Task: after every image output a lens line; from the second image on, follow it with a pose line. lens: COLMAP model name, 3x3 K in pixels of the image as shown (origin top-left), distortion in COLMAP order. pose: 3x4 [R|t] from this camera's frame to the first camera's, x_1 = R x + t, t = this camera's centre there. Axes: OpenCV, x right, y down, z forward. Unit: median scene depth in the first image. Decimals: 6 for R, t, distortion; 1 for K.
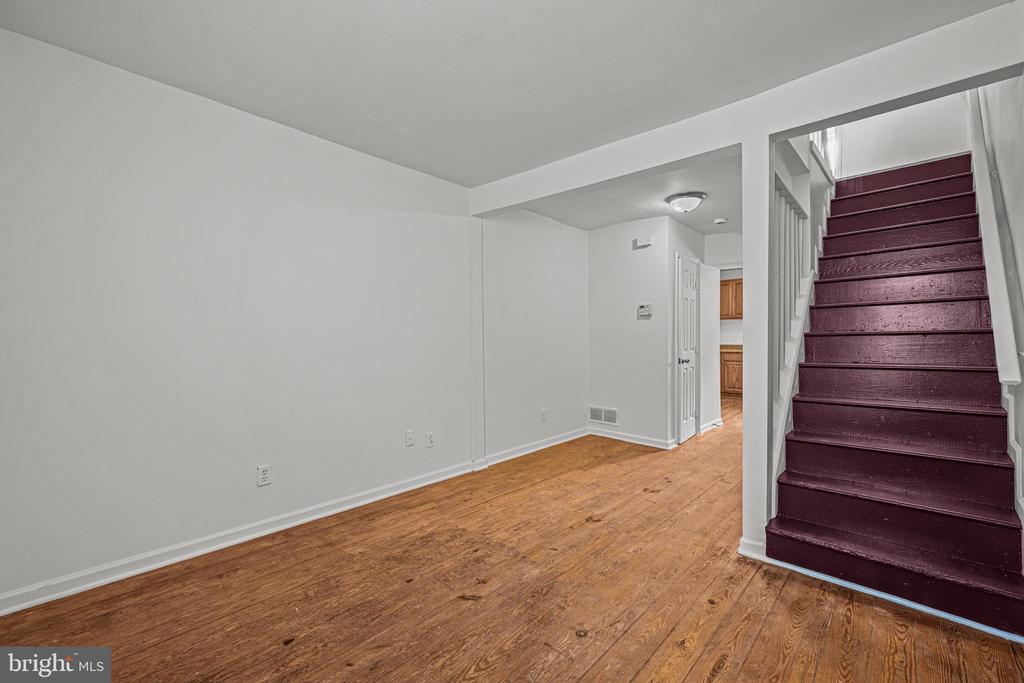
lens RADIAL K [[425.0, 0, 493.4], [0, 425.0, 339.8], [0, 0, 1]] dist [0.000353, -0.000038]
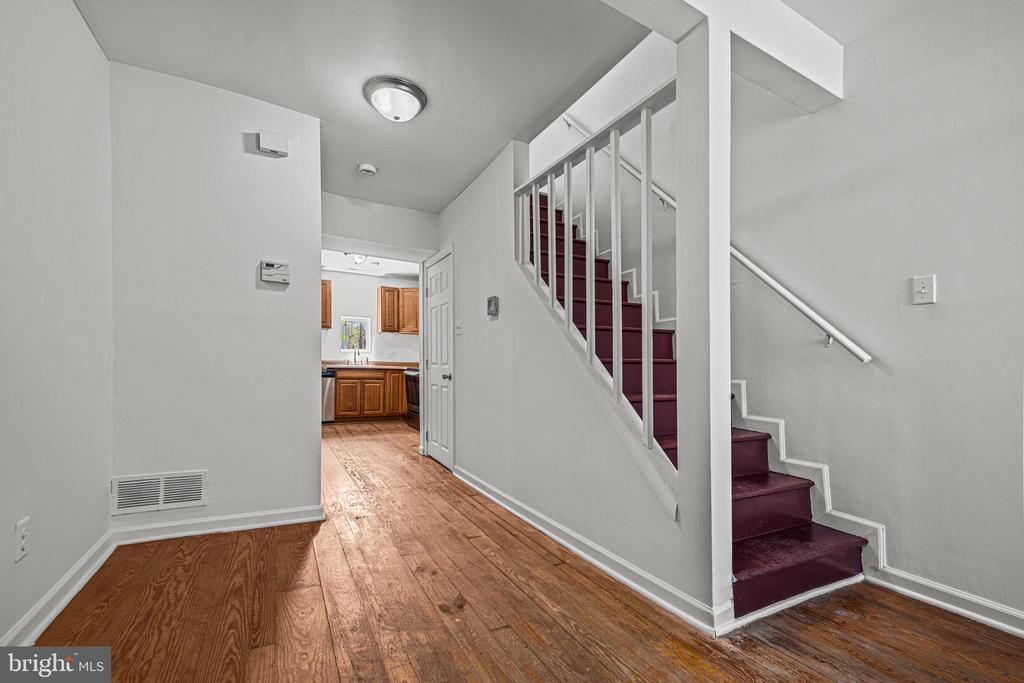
lens RADIAL K [[440.6, 0, 510.7], [0, 440.6, 361.4], [0, 0, 1]] dist [0.019162, 0.000247]
pose [[0.295895, 0.026648, 0.954849, -0.161001], [-0.012823, 0.999632, -0.023924, 0.097278], [-0.955134, -0.005165, 0.296127, 1.021414]]
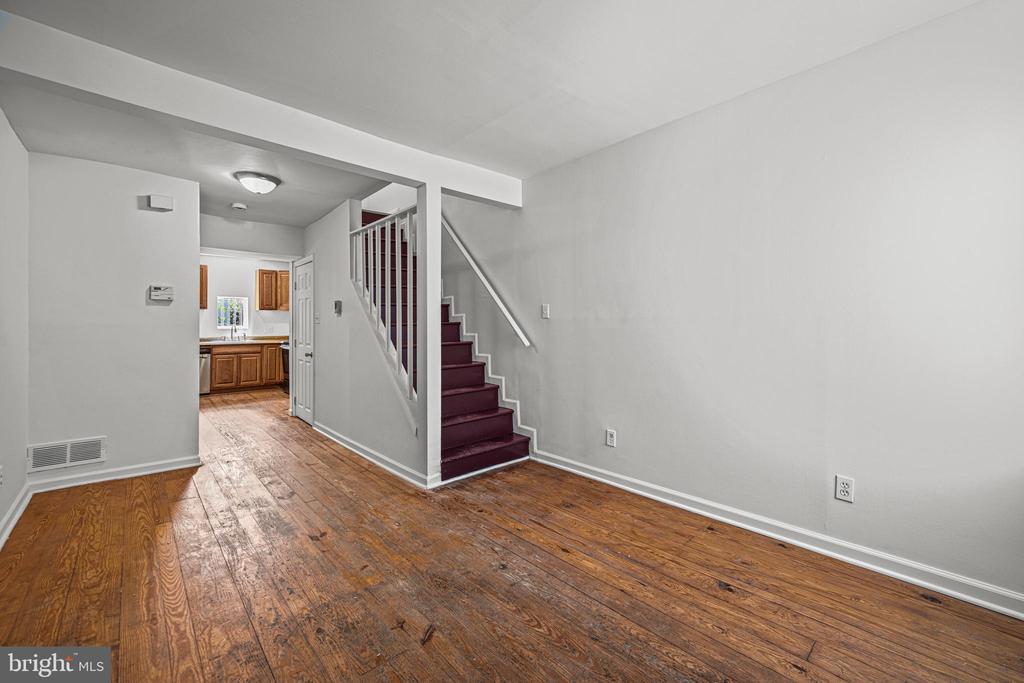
lens RADIAL K [[423.2, 0, 531.4], [0, 423.2, 302.9], [0, 0, 1]] dist [0.000905, -0.000069]
pose [[0.033241, 0.058636, 0.997726, -0.701921], [0.014834, 0.998139, -0.059155, 0.006471], [-0.999337, 0.016766, 0.032309, 0.581586]]
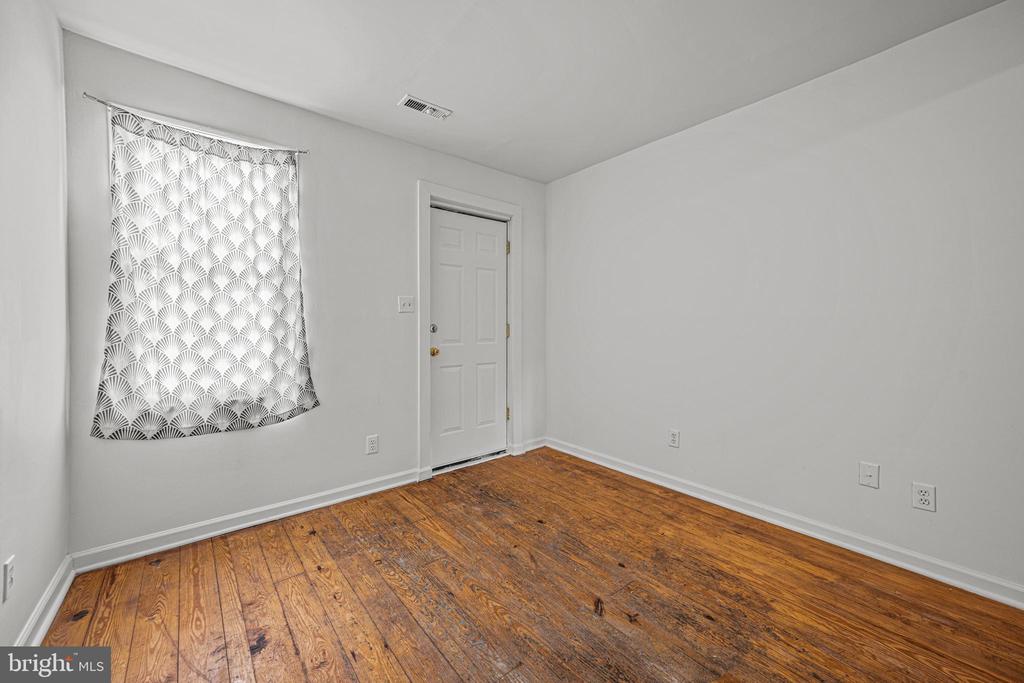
lens RADIAL K [[403.0, 0, 516.5], [0, 403.0, 335.4], [0, 0, 1]] dist [0.018213, 0.000058]
pose [[-0.109942, 0.027728, -0.993551, 0.617074], [-0.002796, 0.999598, 0.028207, 0.004905], [0.993934, 0.005879, -0.109820, 0.702252]]
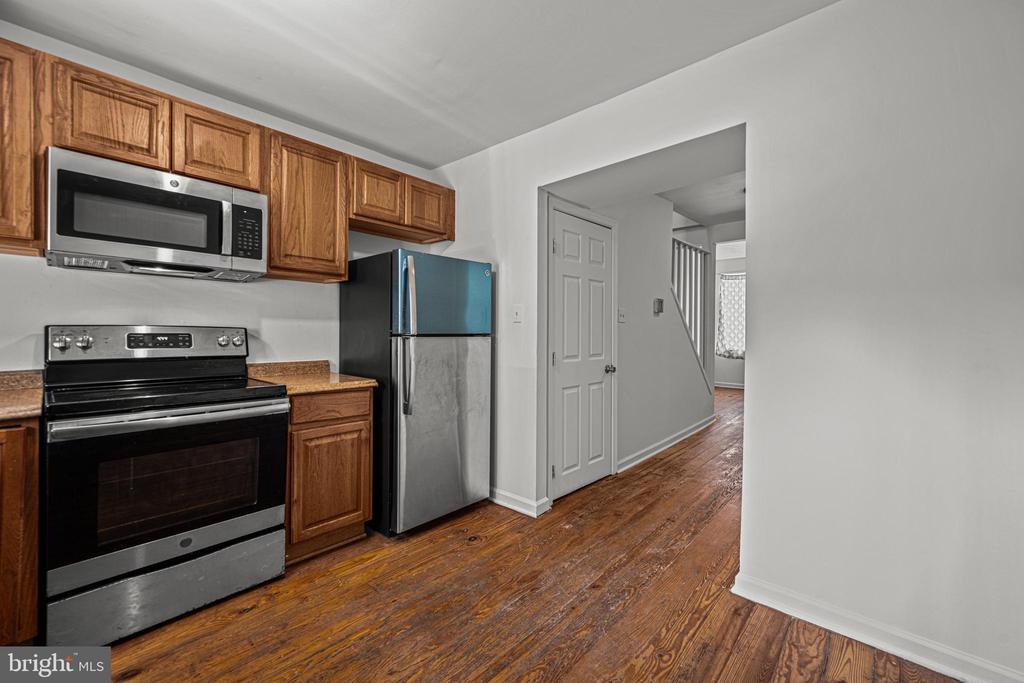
lens RADIAL K [[411.2, 0, 510.6], [0, 411.2, 332.1], [0, 0, 1]] dist [-0.001102, -0.000161]
pose [[-0.999455, 0.015386, -0.029210, 1.622113], [0.015085, 0.999831, 0.010517, -0.016306], [0.029367, 0.010071, -0.999518, 2.958468]]
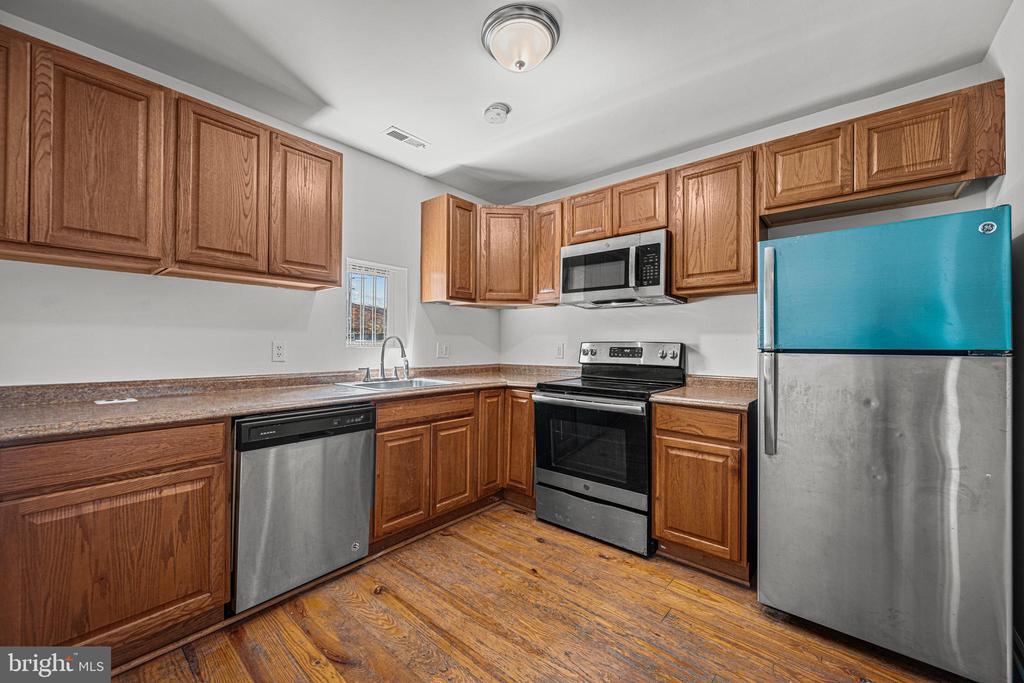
lens RADIAL K [[401.0, 0, 512.0], [0, 401.0, 341.5], [0, 0, 1]] dist [-0.000372, 0.000001]
pose [[-0.064938, 0.026906, 0.997527, 1.187090], [0.006665, 0.999626, -0.026529, -0.004437], [-0.997867, 0.004925, -0.065093, 2.540242]]
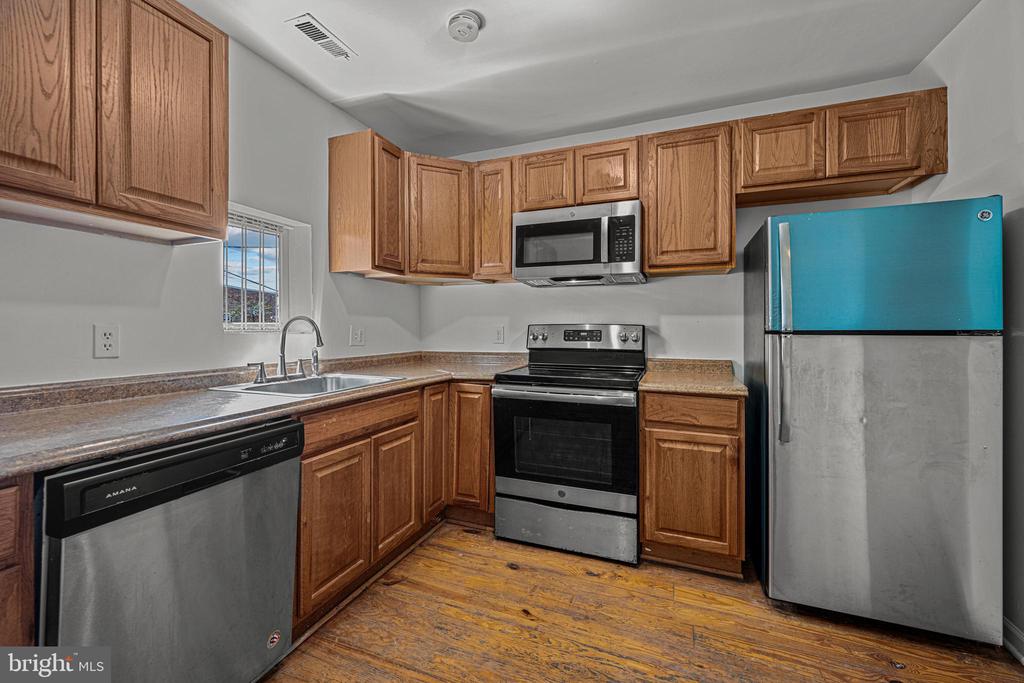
lens RADIAL K [[412.5, 0, 514.7], [0, 412.5, 327.0], [0, 0, 1]] dist [0.000487, 0.000035]
pose [[-0.388943, 0.022378, 0.920990, 1.387052], [0.018363, 0.999695, -0.016536, -0.009192], [-0.921079, 0.010480, -0.389235, 2.710017]]
